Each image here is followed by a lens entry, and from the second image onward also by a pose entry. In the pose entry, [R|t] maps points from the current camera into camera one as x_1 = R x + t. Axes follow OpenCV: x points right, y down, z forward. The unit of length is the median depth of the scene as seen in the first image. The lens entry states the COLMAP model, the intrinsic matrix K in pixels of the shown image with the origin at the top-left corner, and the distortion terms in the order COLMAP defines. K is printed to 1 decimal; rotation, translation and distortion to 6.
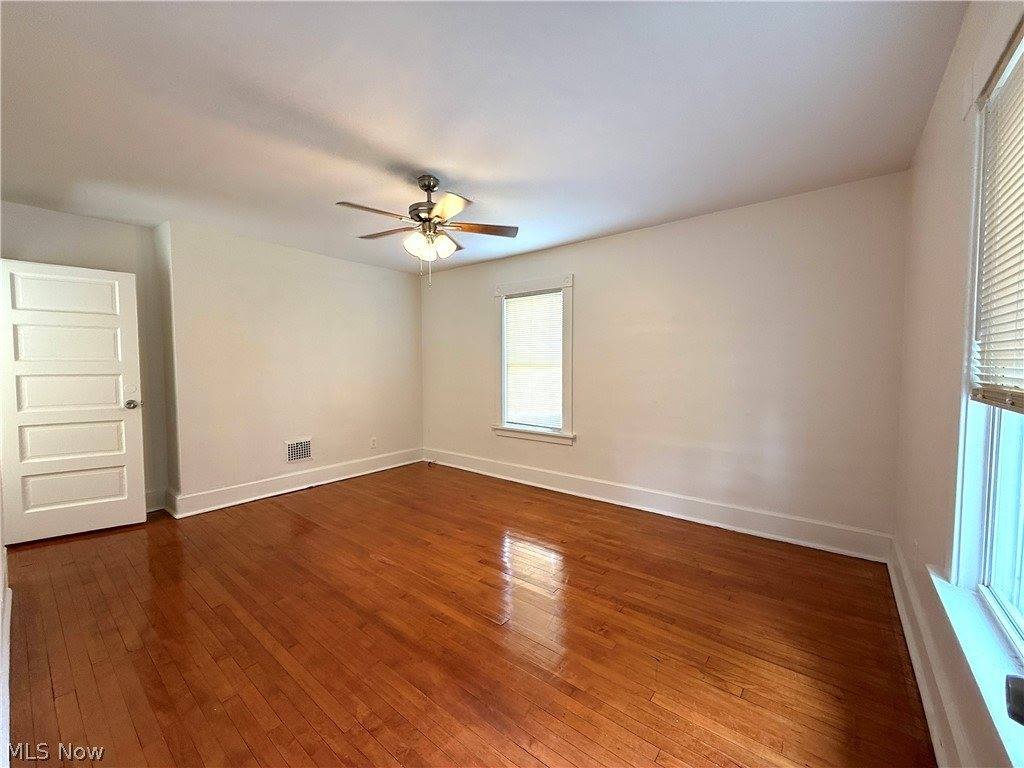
lens RADIAL K [[414.8, 0, 512.0], [0, 414.8, 384.0], [0, 0, 1]] dist [0.000228, 0.000022]
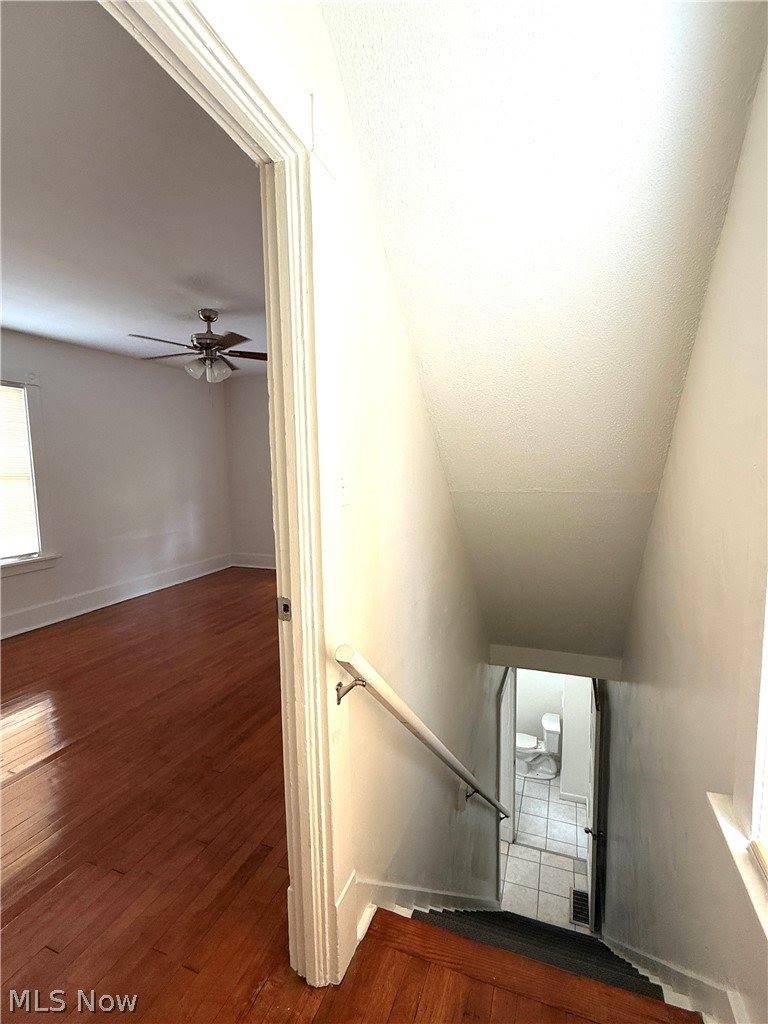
lens RADIAL K [[475.0, 0, 384.0], [0, 475.0, 512.0], [0, 0, 1]] dist [-0.001933, -0.000231]
pose [[-0.305095, -0.082226, 0.948765, -0.449533], [0.061161, 0.992517, 0.105685, -0.014477], [-0.950356, 0.090271, -0.297783, 0.269857]]
